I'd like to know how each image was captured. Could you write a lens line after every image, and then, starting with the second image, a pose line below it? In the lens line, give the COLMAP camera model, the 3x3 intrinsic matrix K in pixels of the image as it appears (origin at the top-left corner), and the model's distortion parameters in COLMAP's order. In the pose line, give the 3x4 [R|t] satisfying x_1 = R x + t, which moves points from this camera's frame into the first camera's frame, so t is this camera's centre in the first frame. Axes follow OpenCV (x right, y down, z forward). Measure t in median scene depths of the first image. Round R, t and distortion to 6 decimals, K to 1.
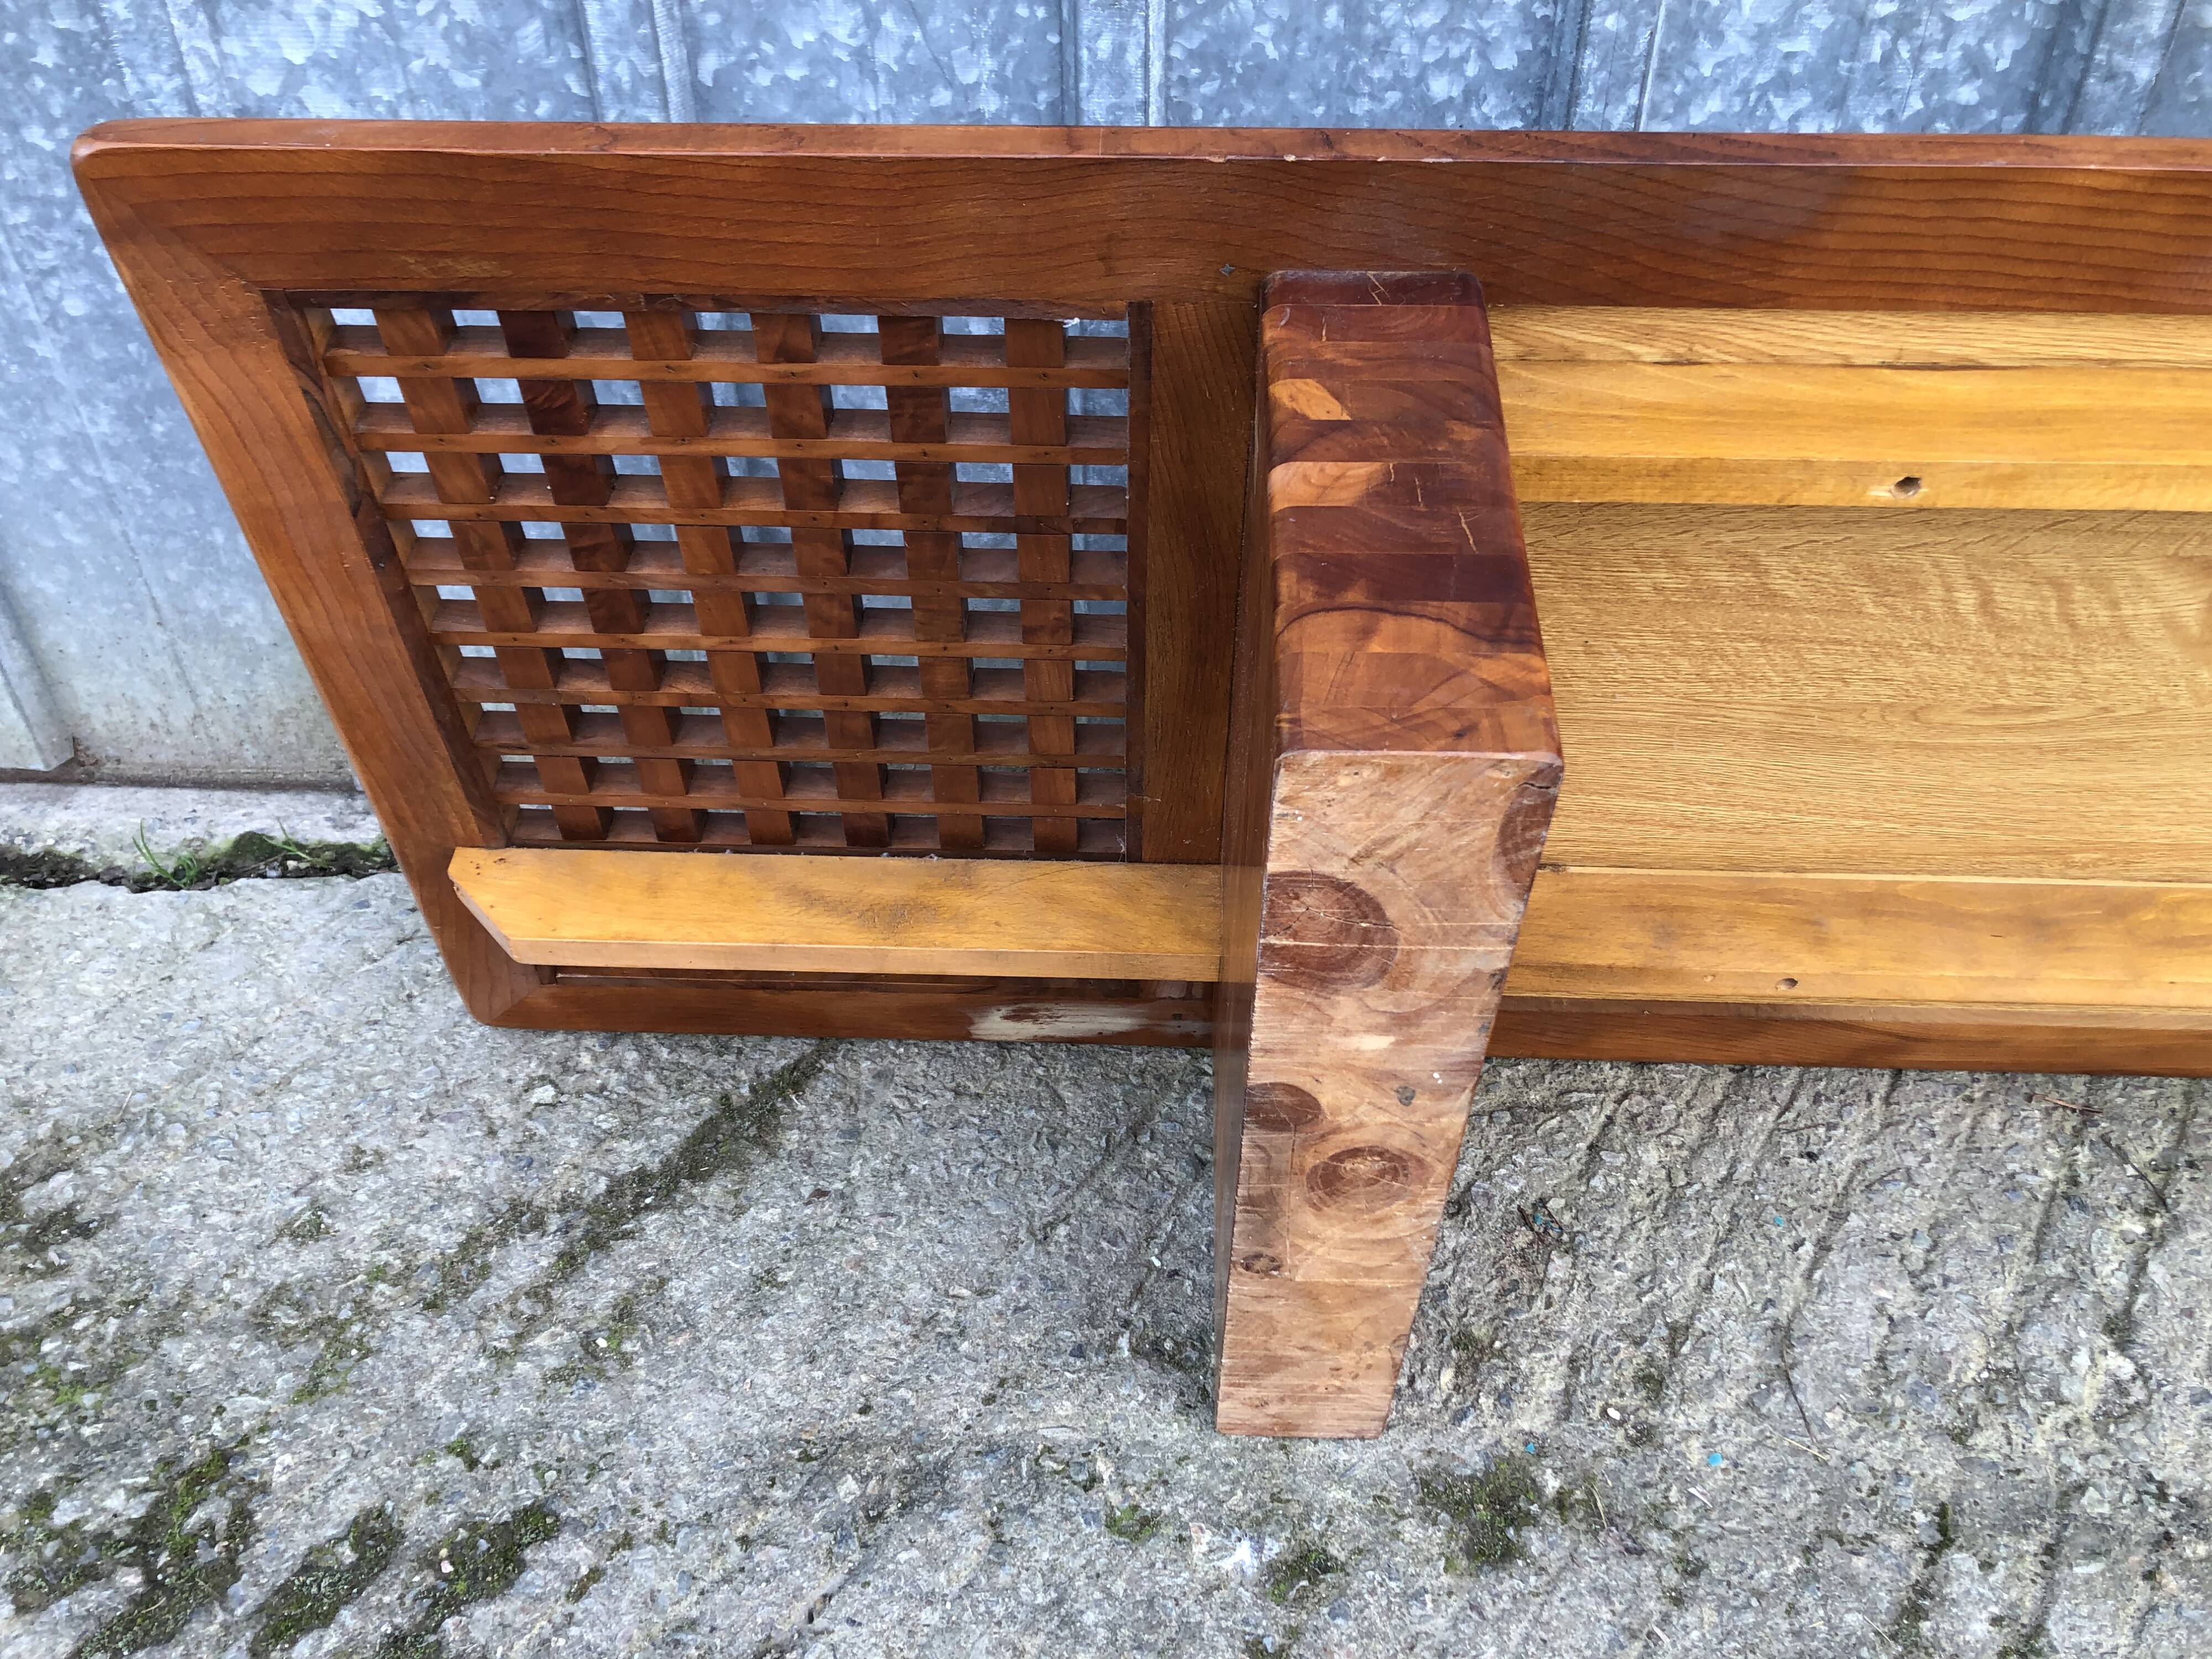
lens RADIAL K [[1823.0, 0, 1104.4], [0, 1823.0, 823.3], [0, 0, 1]] dist [-0.000886, 0.034744]
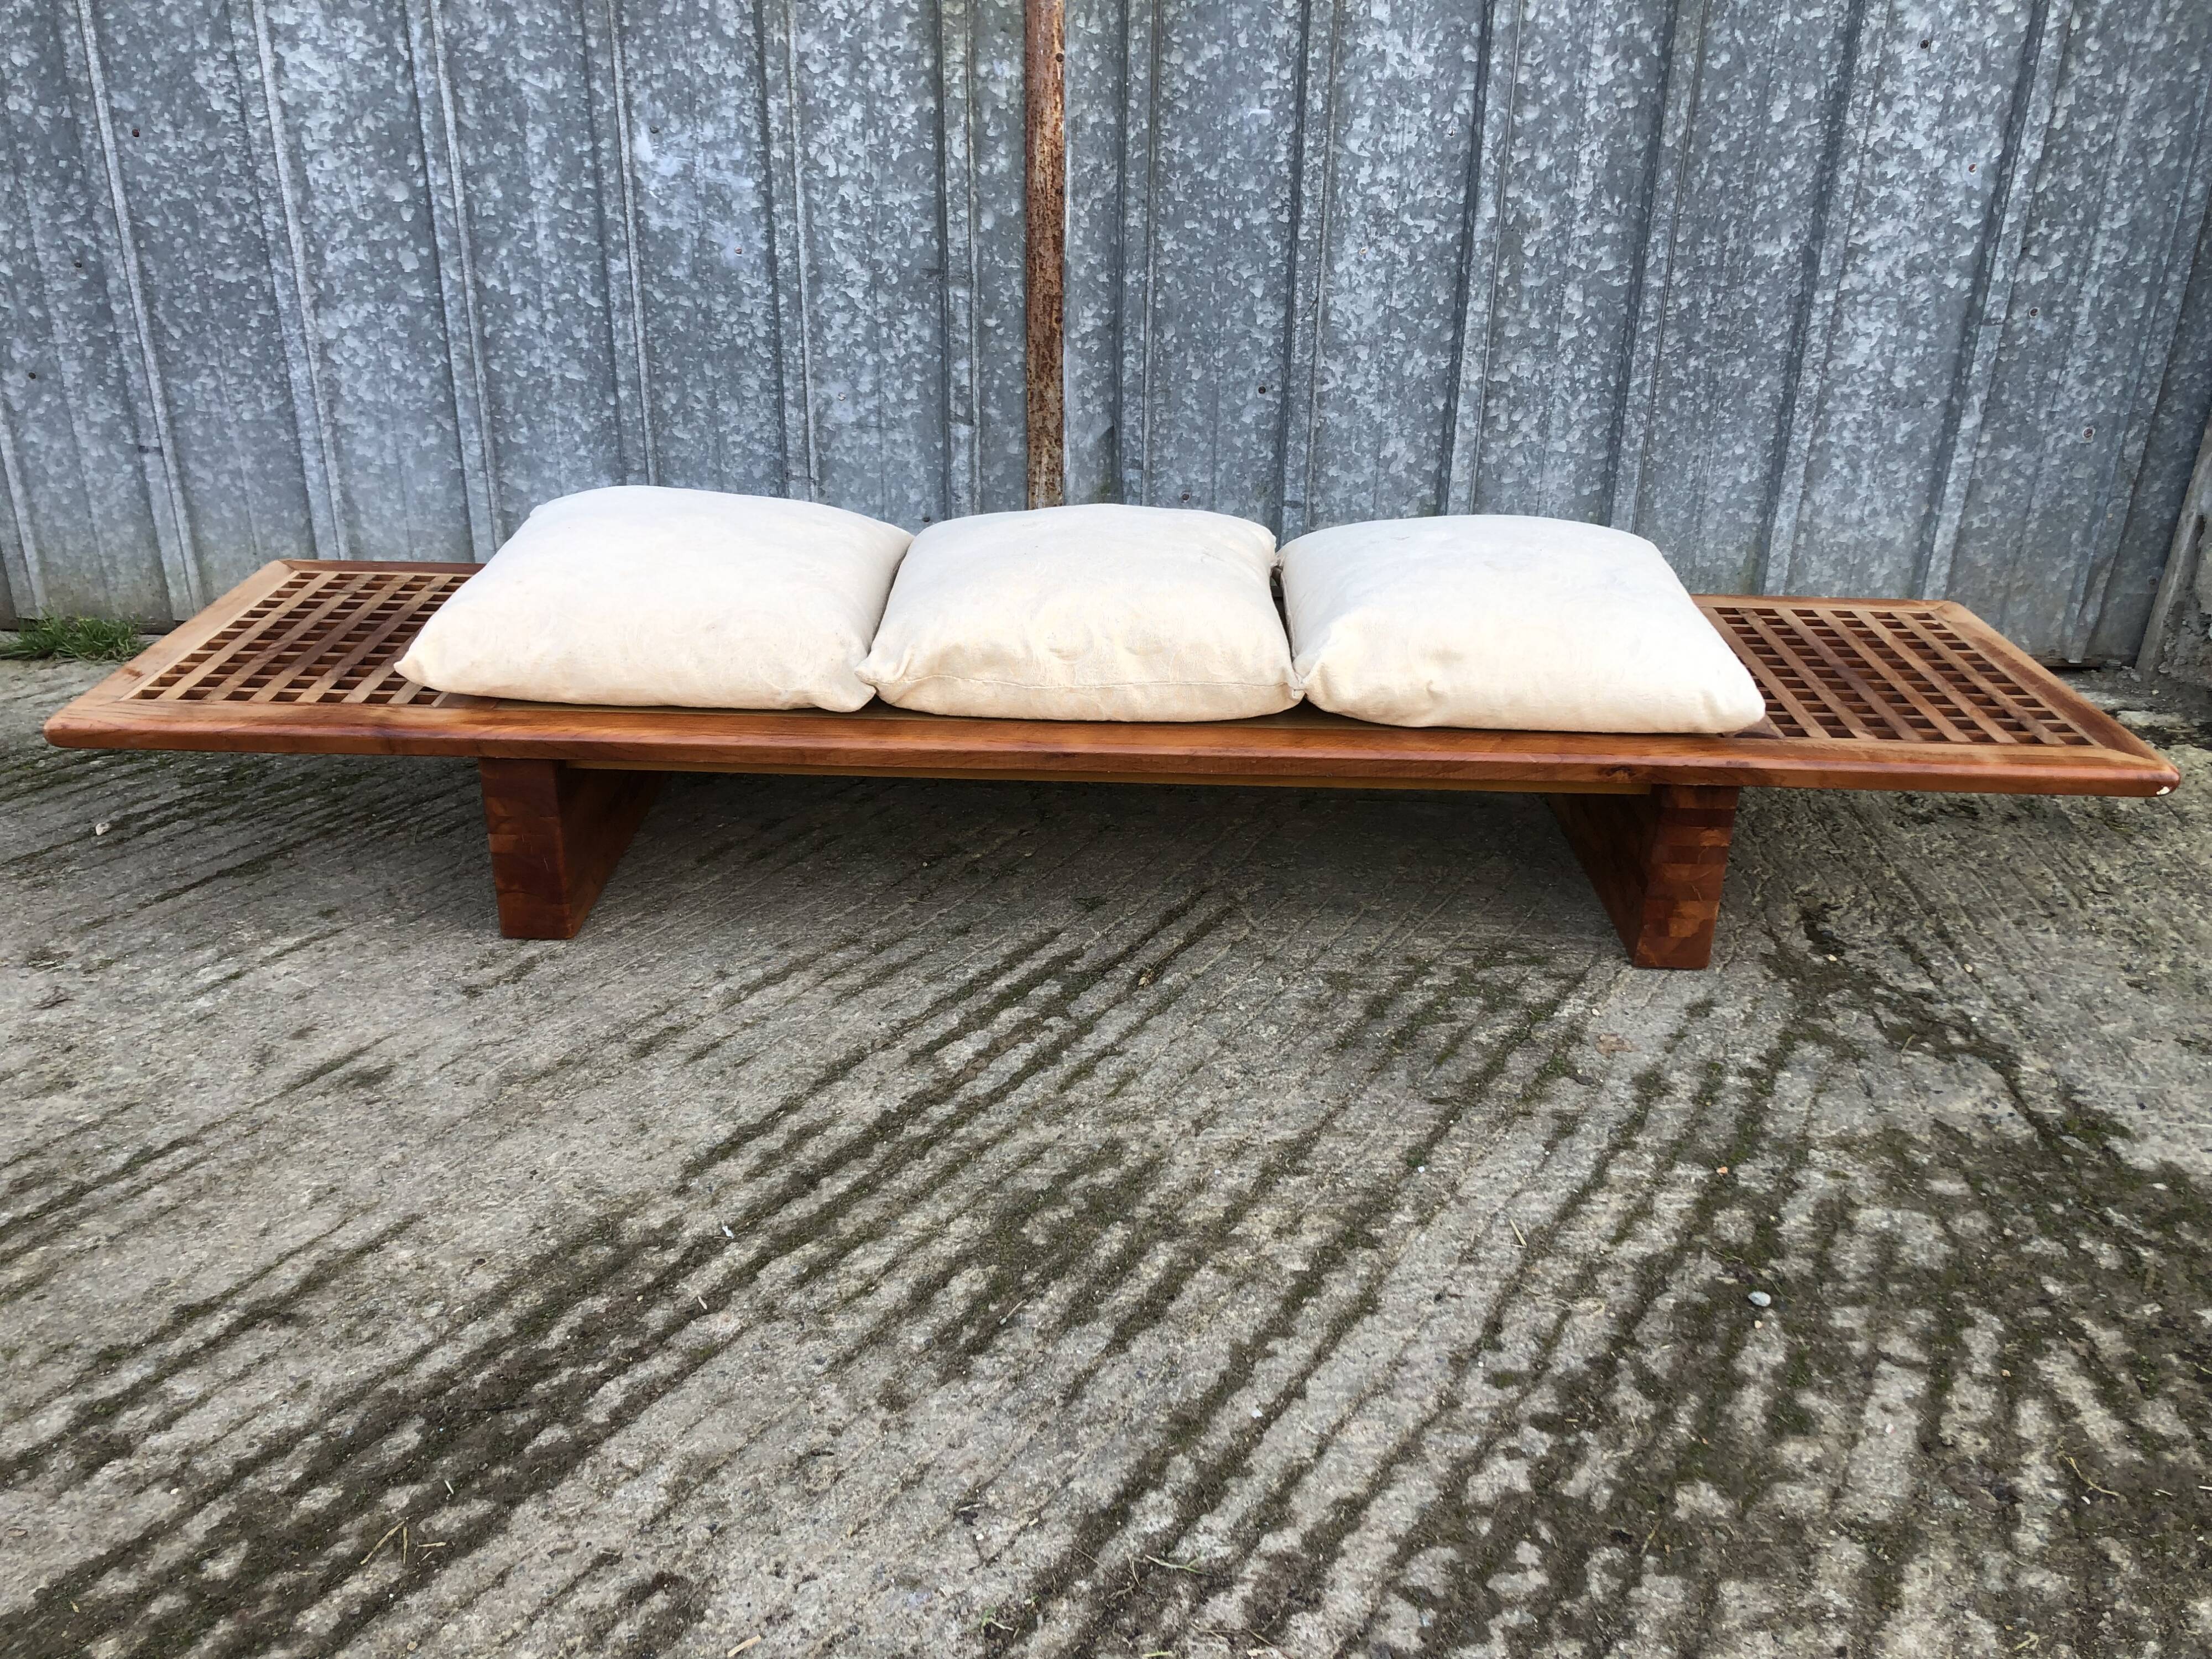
lens RADIAL K [[1815.8, 0, 1100.0], [0, 1815.8, 804.6], [0, 0, 1]] dist [-0.011933, 0.059230]
pose [[0.999518, 0.016423, 0.026346, 0.692800], [-0.008699, 0.962779, -0.270149, 1.082093], [-0.029802, 0.269789, 0.962458, -1.599783]]
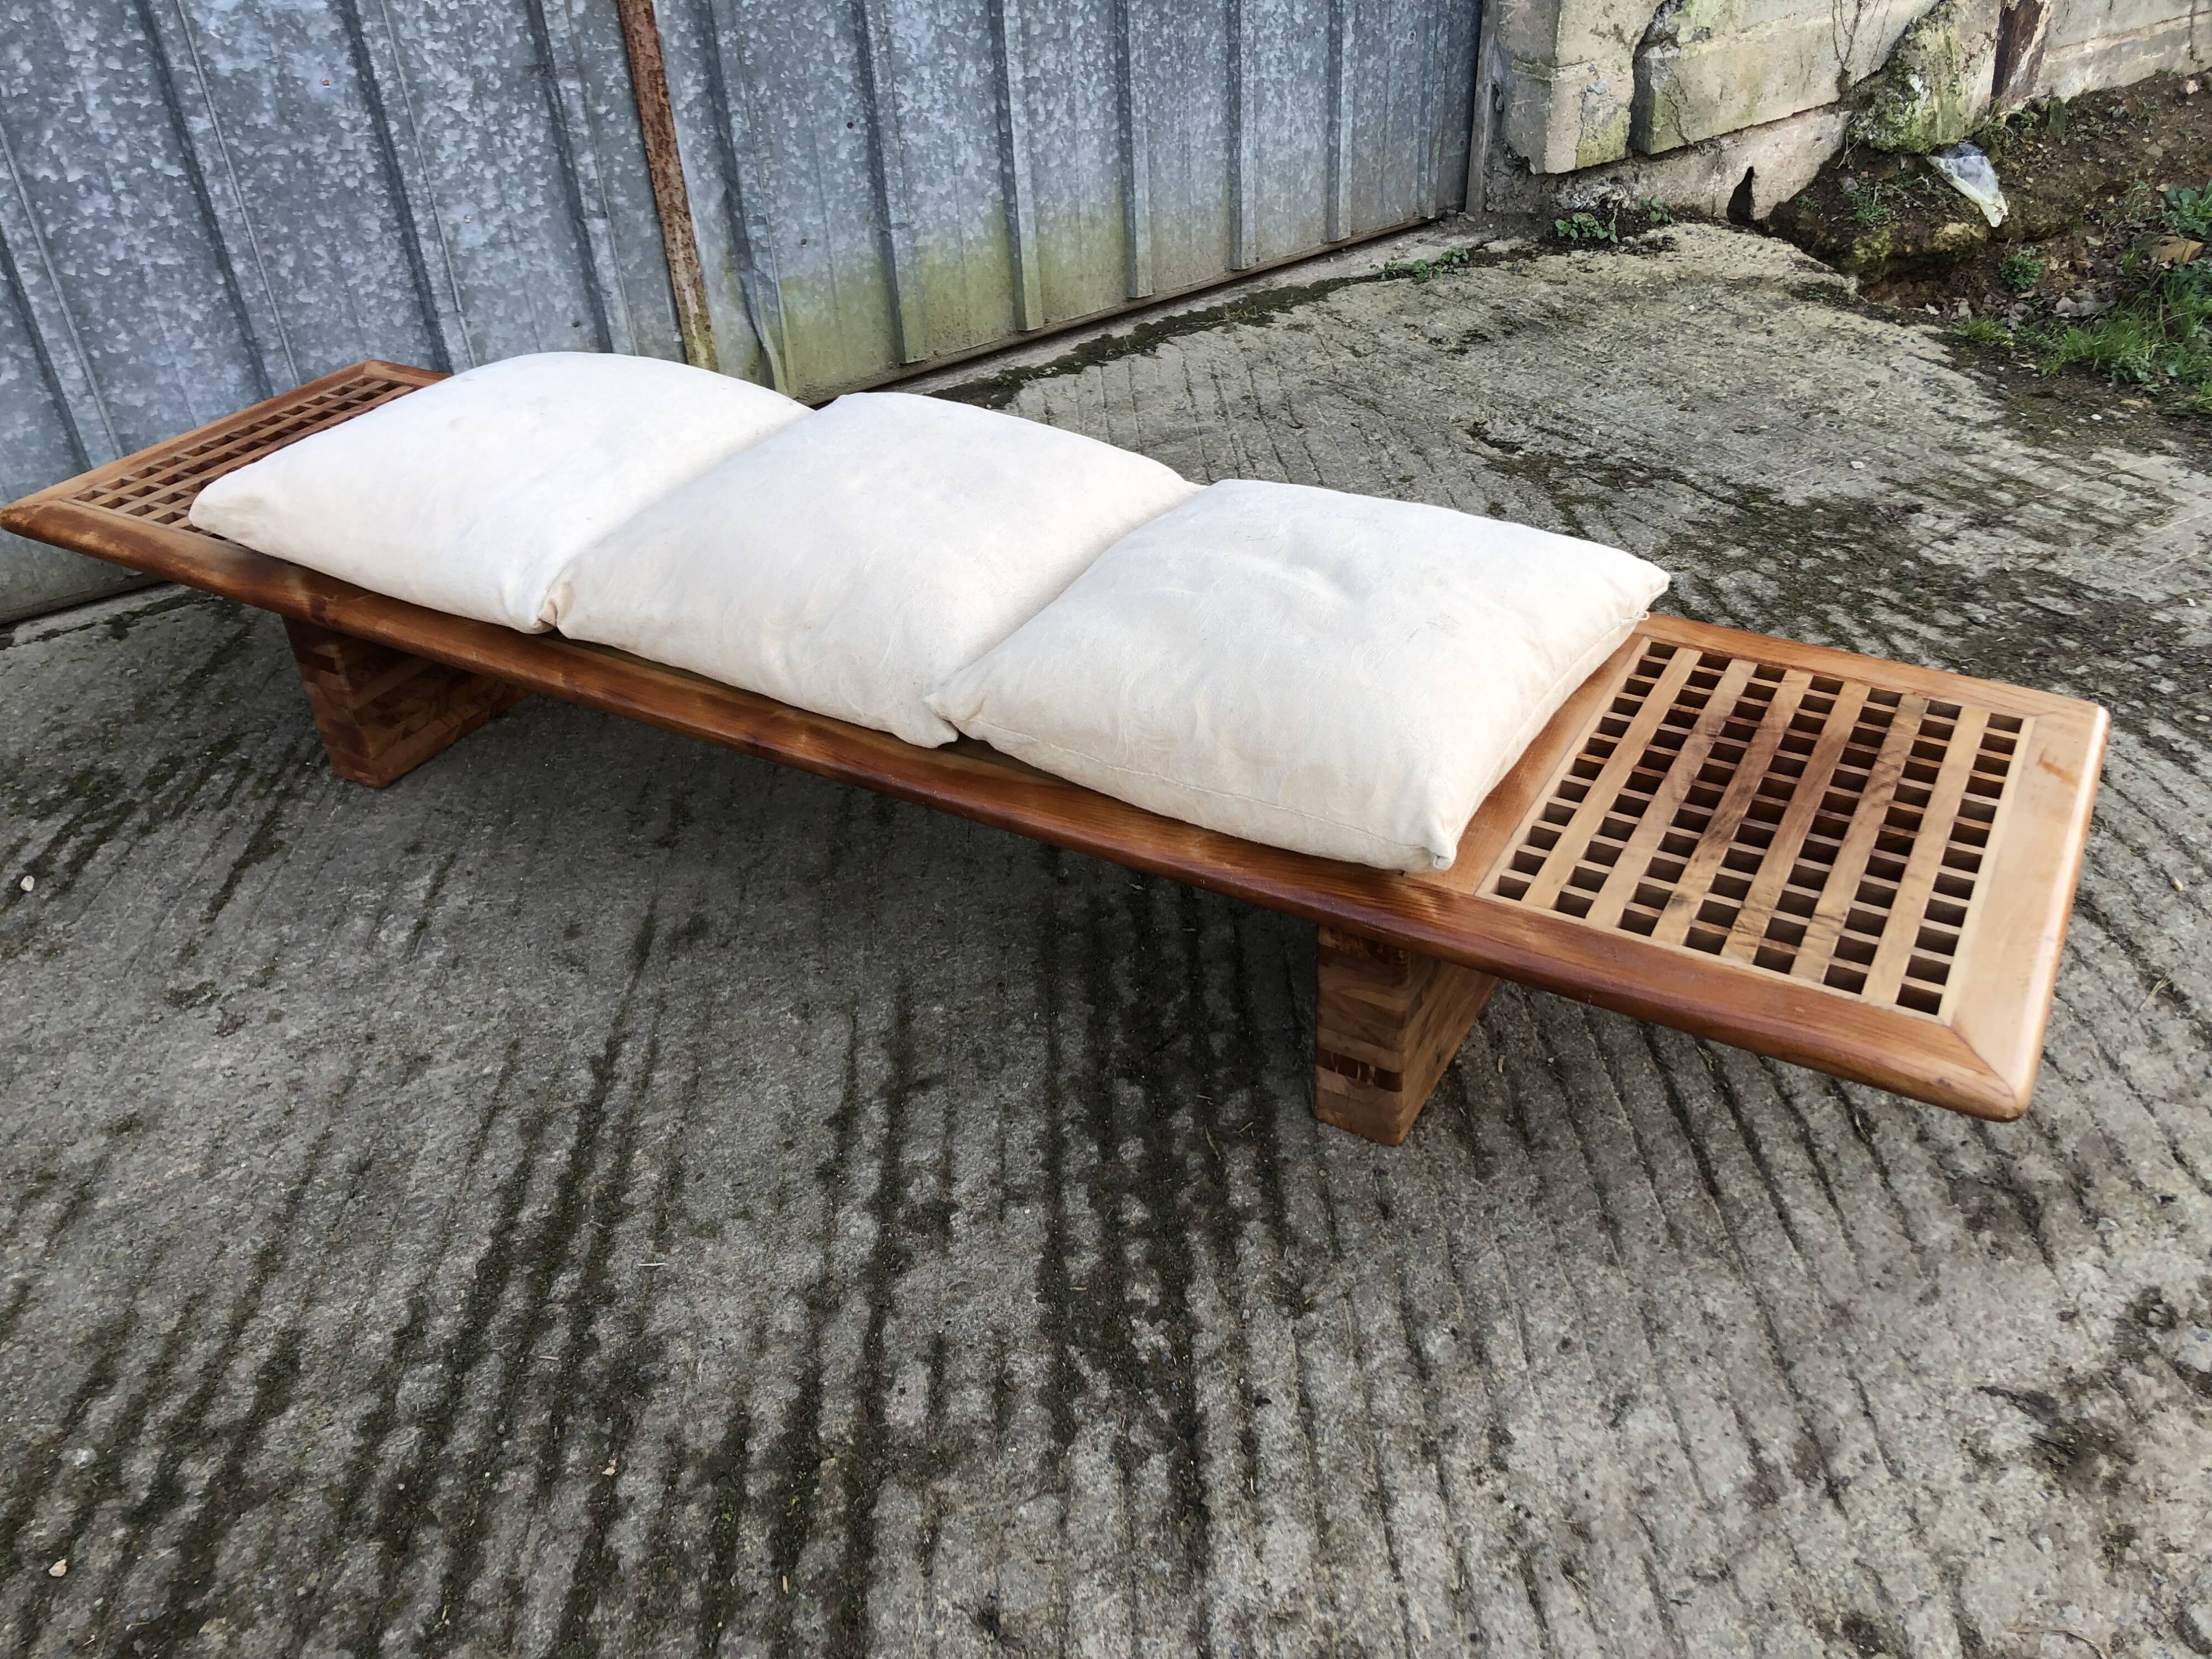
lens RADIAL K [[1813.7, 0, 1093.6], [0, 1813.7, 801.1], [0, 0, 1]] dist [-0.014799, 0.062153]
pose [[0.794444, -0.356019, 0.492046, -0.590891], [0.419589, 0.907475, -0.020856, 0.947483], [-0.439094, 0.223026, 0.870319, -1.622529]]
